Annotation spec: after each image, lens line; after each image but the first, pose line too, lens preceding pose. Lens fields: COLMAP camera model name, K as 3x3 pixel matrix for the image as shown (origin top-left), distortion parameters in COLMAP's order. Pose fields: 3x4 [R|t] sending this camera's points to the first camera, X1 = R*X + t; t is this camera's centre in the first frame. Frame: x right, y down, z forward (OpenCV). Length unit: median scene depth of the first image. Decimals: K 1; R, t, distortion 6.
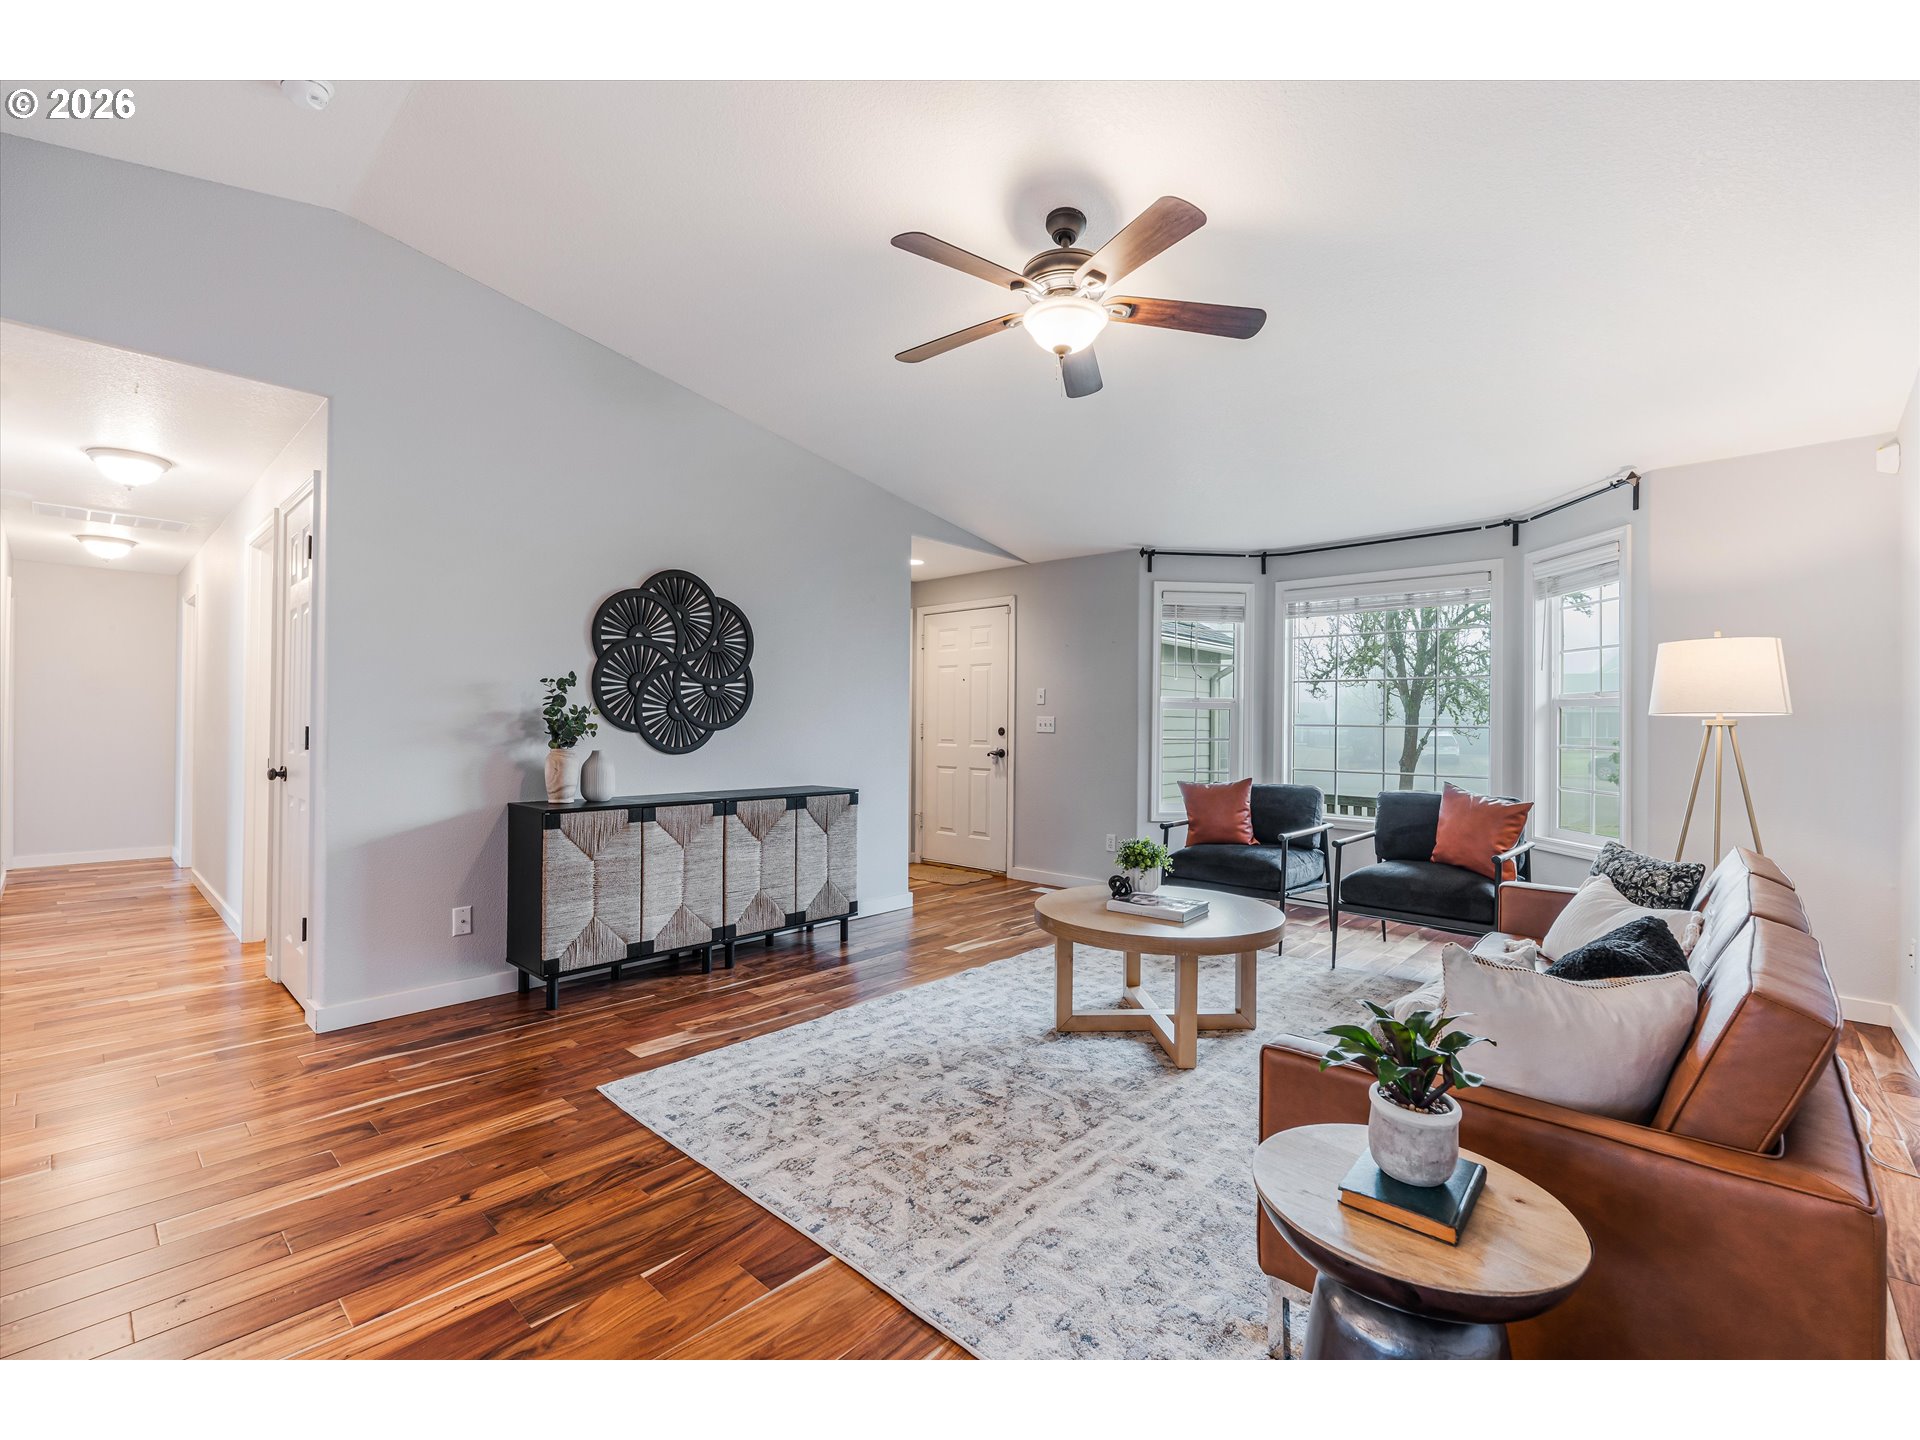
lens RADIAL K [[837.7, 0, 959.5], [0, 837.7, 721.2], [0, 0, 1]] dist [-0.007470, 0.000734]
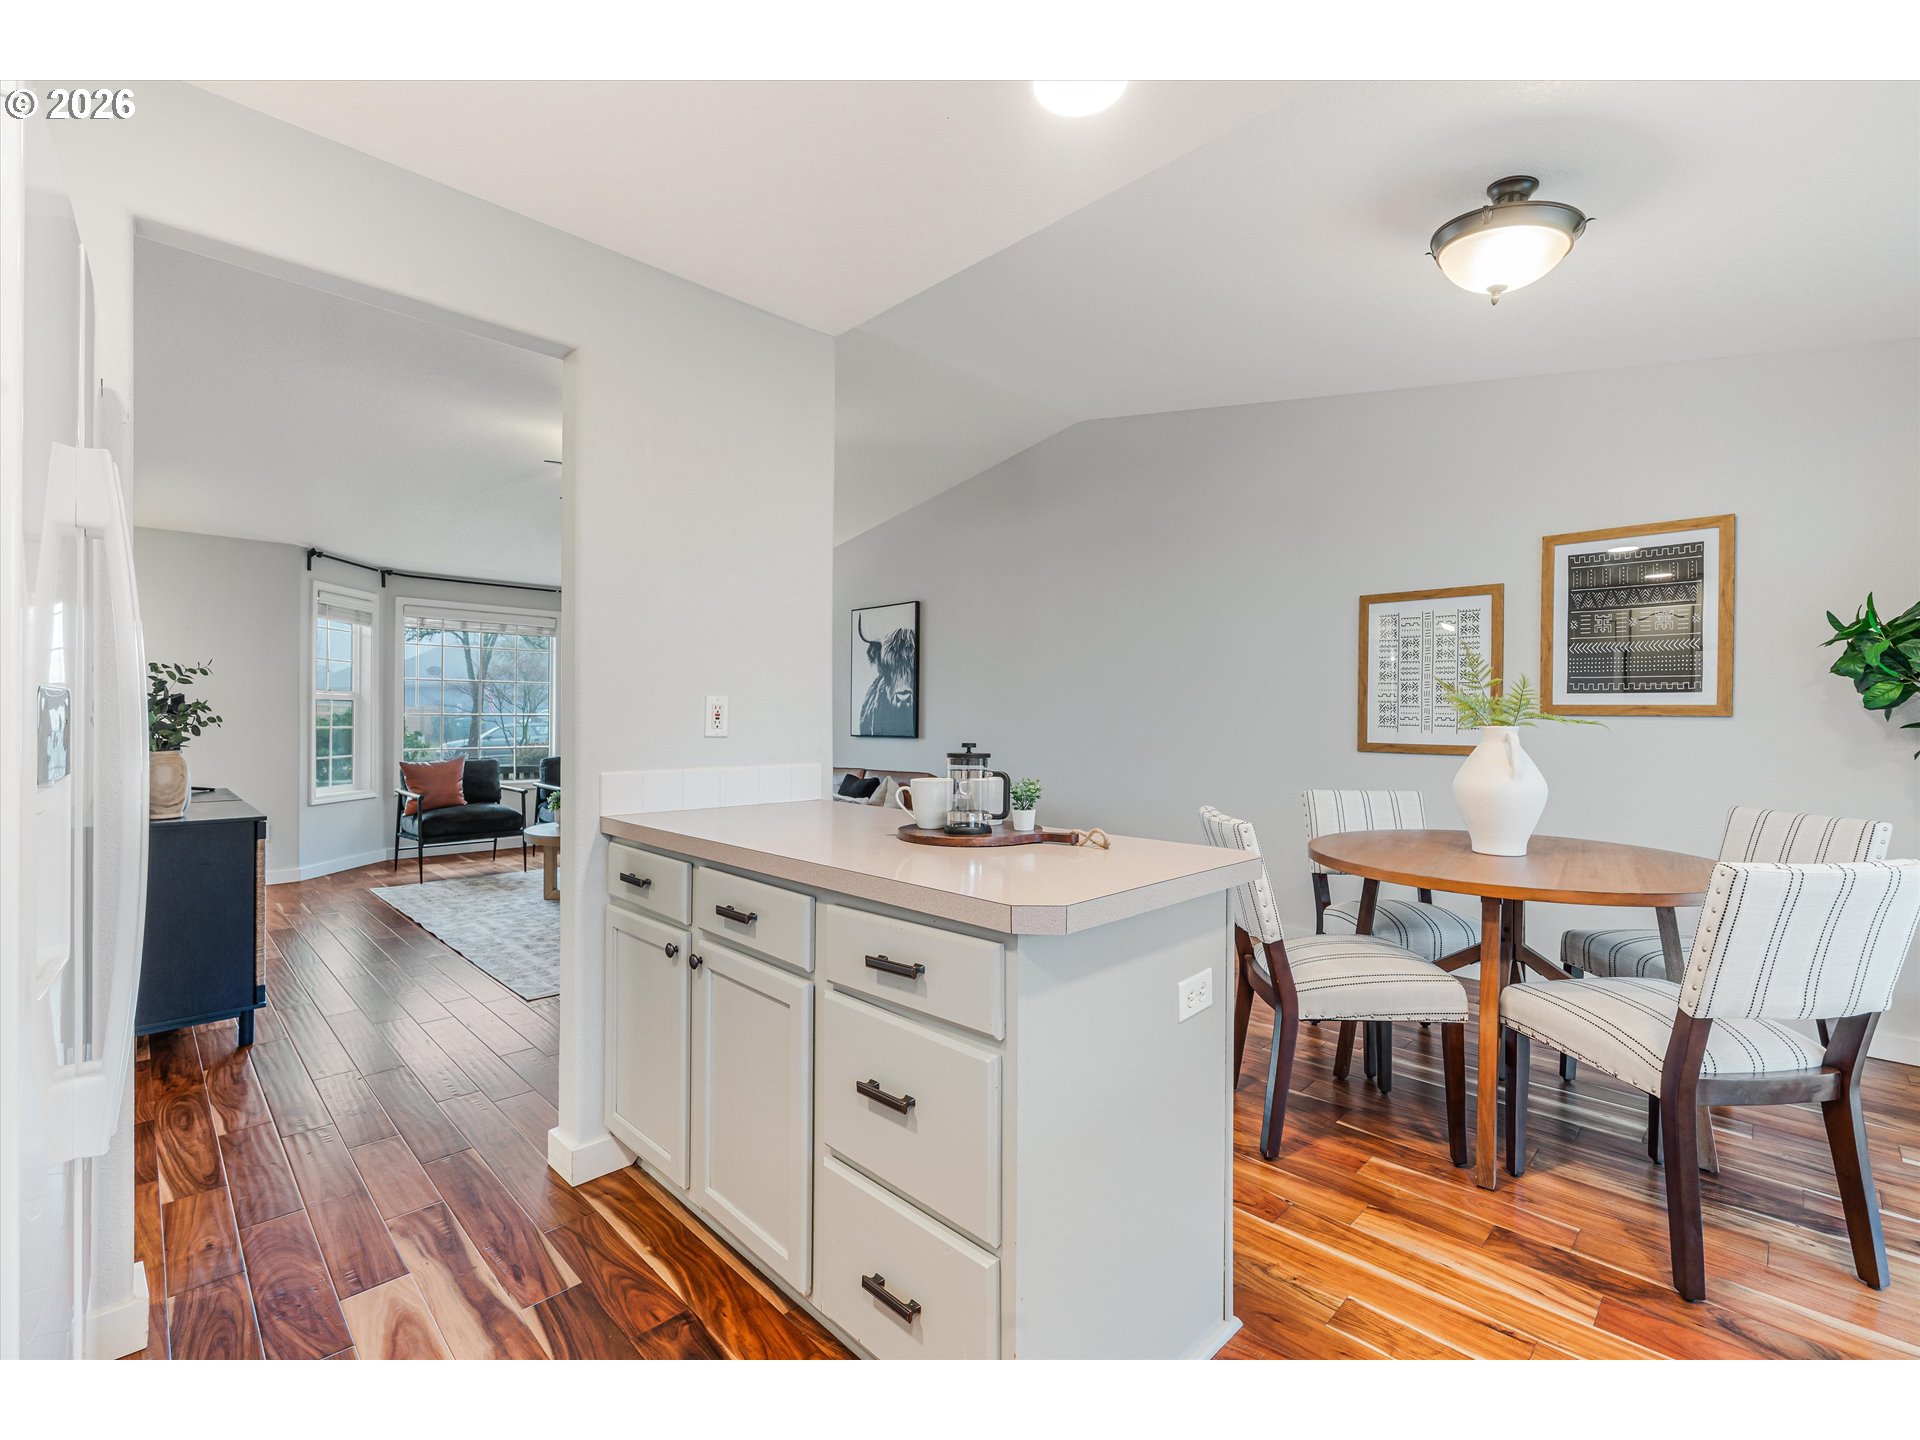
lens RADIAL K [[837.7, 0, 965.2], [0, 837.7, 712.4], [0, 0, 1]] dist [-0.007470, 0.000734]
pose [[0.042037, -0.002394, 0.999113, -1.234807], [-0.007714, 0.999967, 0.002720, -0.012489], [-0.999086, -0.007821, 0.042017, 0.192352]]
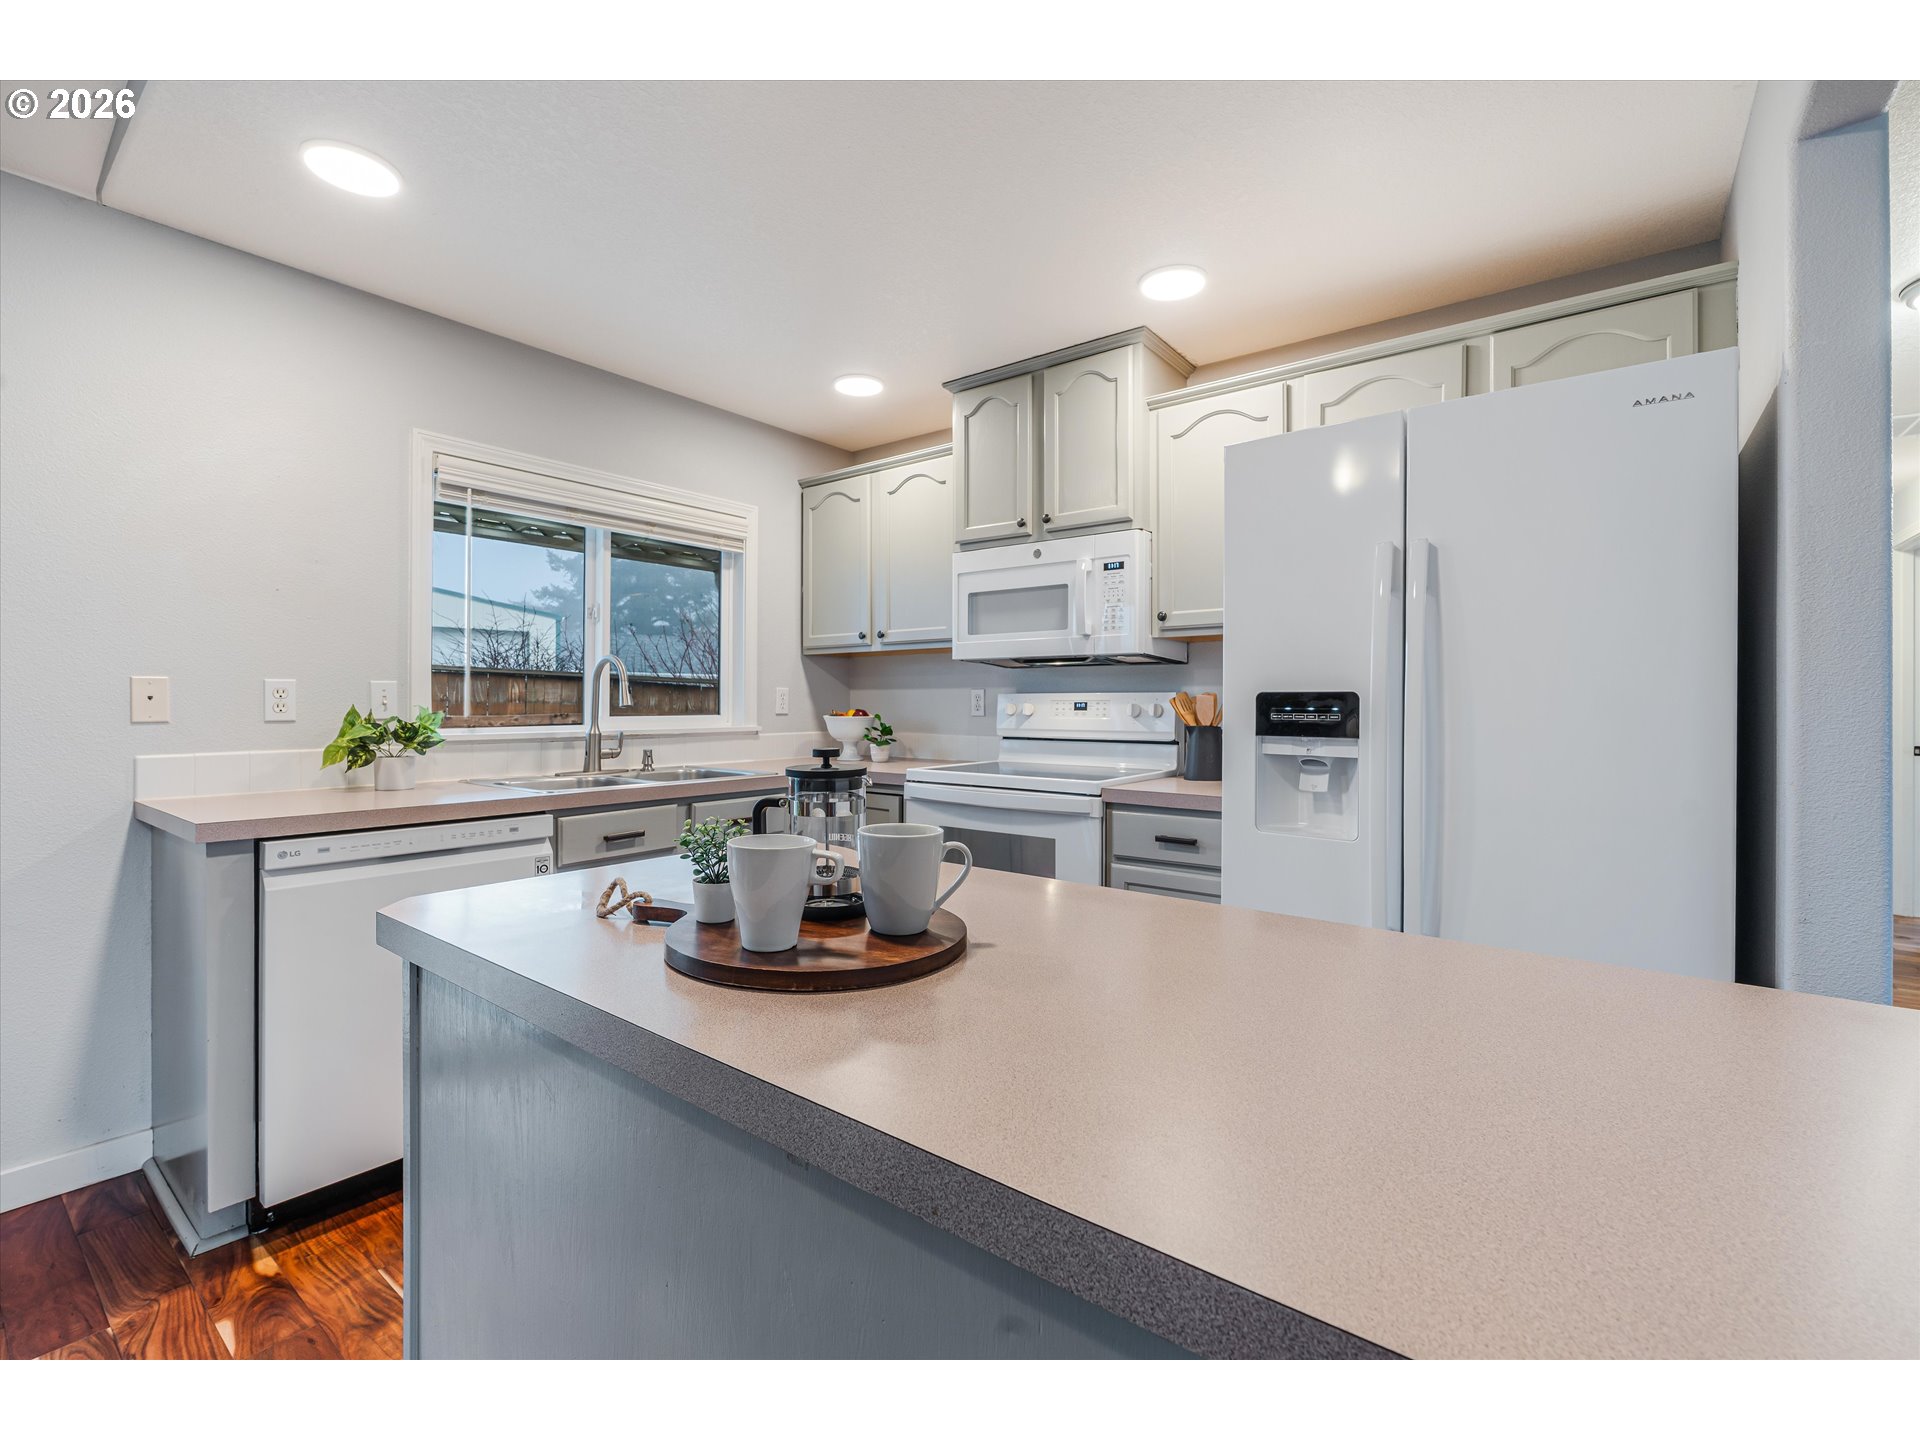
lens RADIAL K [[837.7, 0, 968.3], [0, 837.7, 701.5], [0, 0, 1]] dist [-0.007470, 0.000734]
pose [[0.082991, -0.007190, -0.996524, -0.497771], [0.001472, 0.999974, -0.007092, -0.007198], [0.996549, -0.000878, 0.082999, 0.236658]]
